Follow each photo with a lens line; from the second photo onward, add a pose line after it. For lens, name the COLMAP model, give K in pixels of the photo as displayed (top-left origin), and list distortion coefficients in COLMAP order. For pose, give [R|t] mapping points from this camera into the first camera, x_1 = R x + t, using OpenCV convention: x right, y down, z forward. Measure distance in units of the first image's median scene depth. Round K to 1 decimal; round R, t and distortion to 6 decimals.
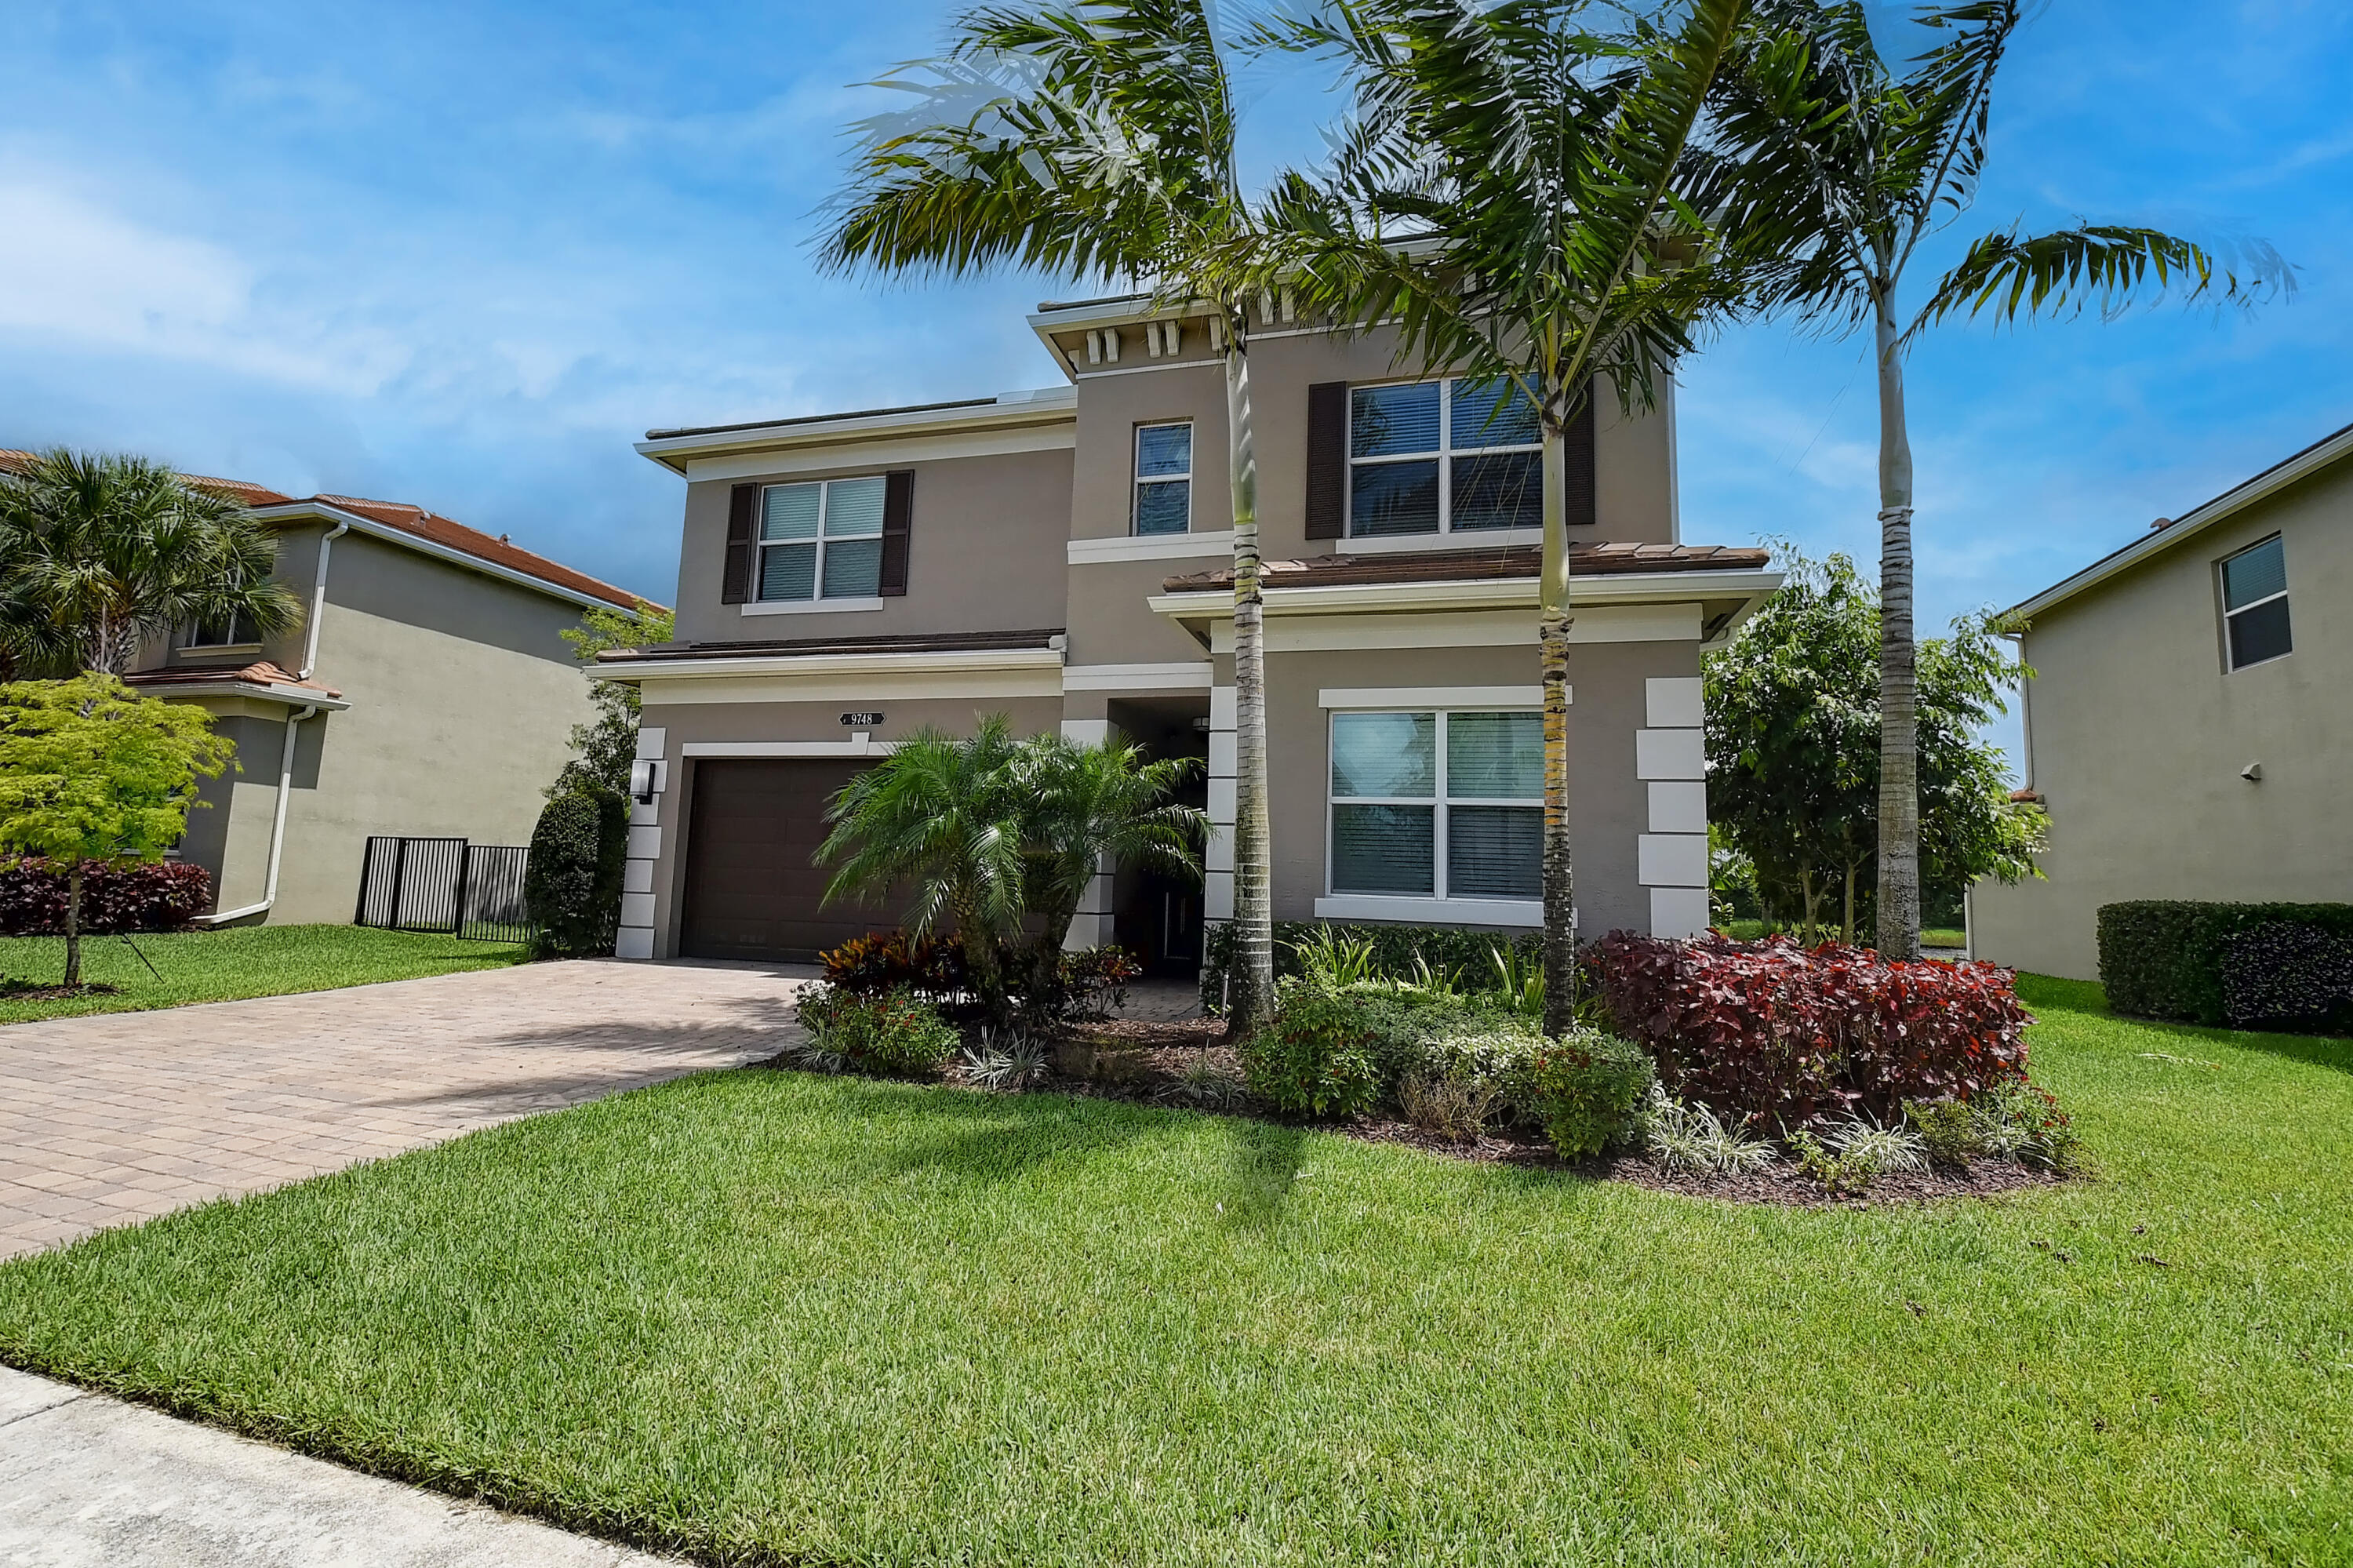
lens RADIAL K [[1025.8, 0, 1175.1], [0, 1025.8, 759.7], [0, 0, 1]] dist [-0.000686, -0.014755]
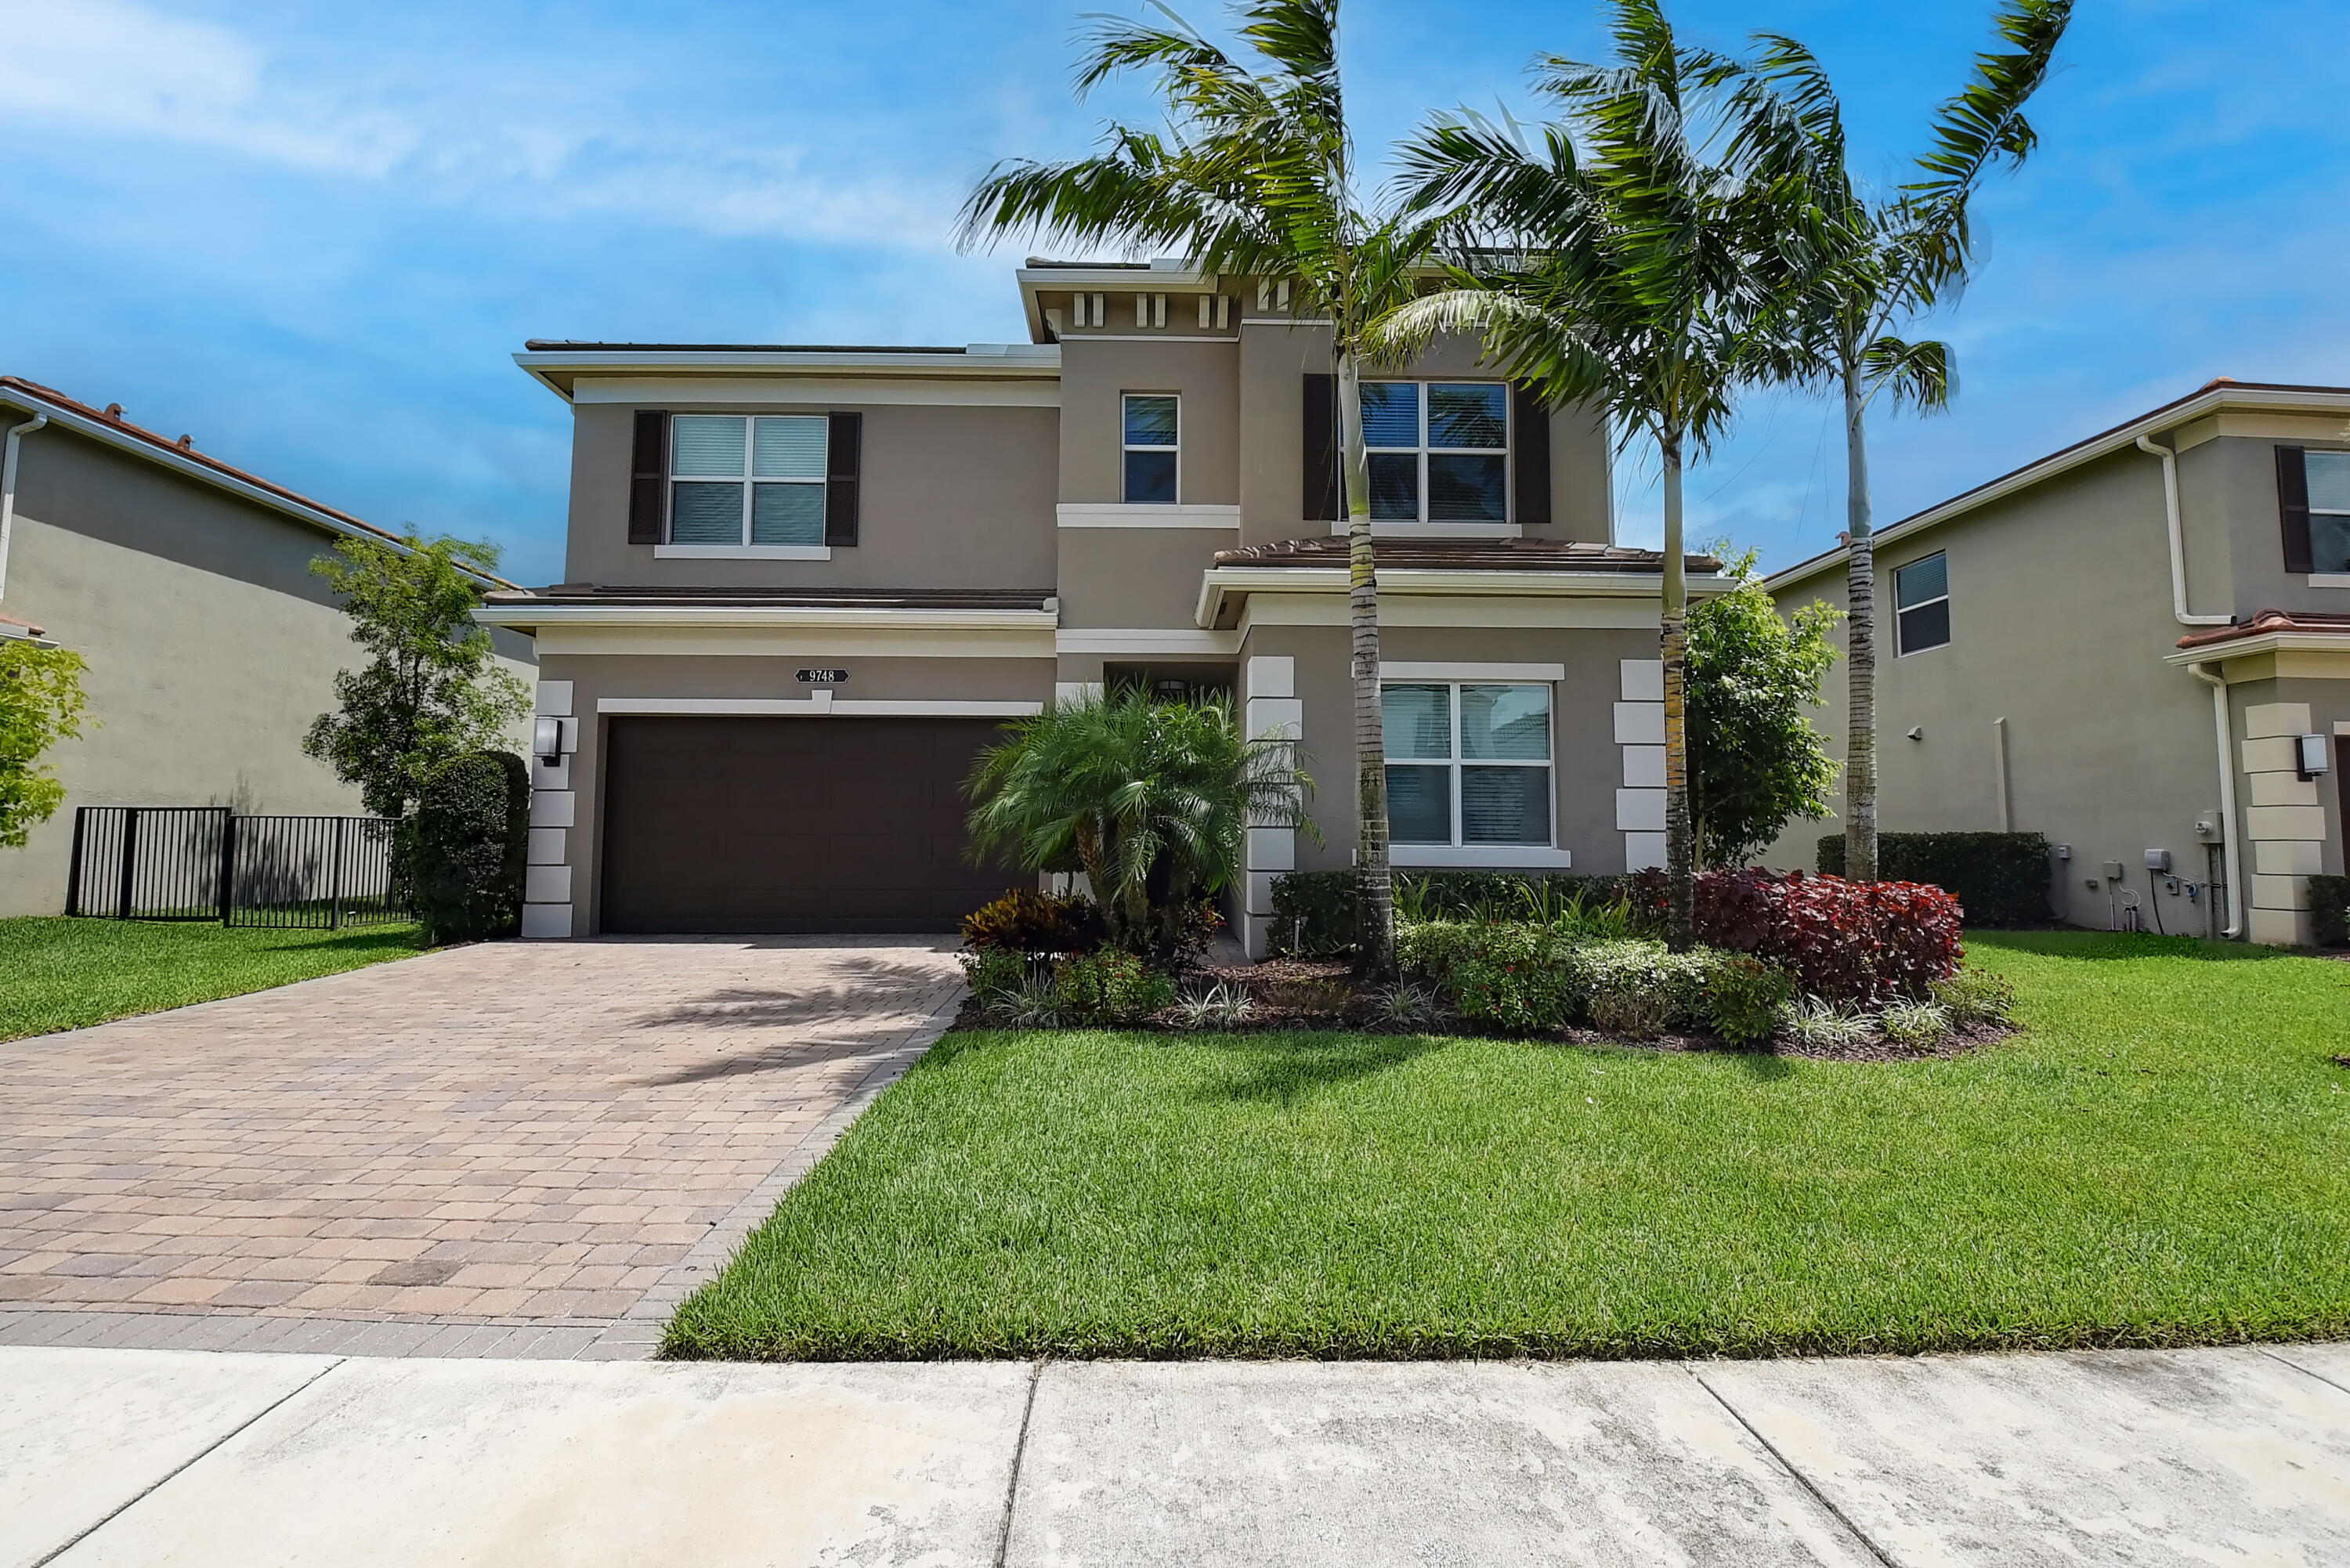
lens RADIAL K [[1024.4, 0, 1173.6], [0, 1024.4, 759.7], [0, 0, 1]] dist [-0.000686, -0.014755]
pose [[0.959916, -0.005489, 0.280235, -0.272128], [-0.008157, 0.998838, 0.047506, -0.010192], [-0.280170, -0.047888, 0.958755, -0.008443]]
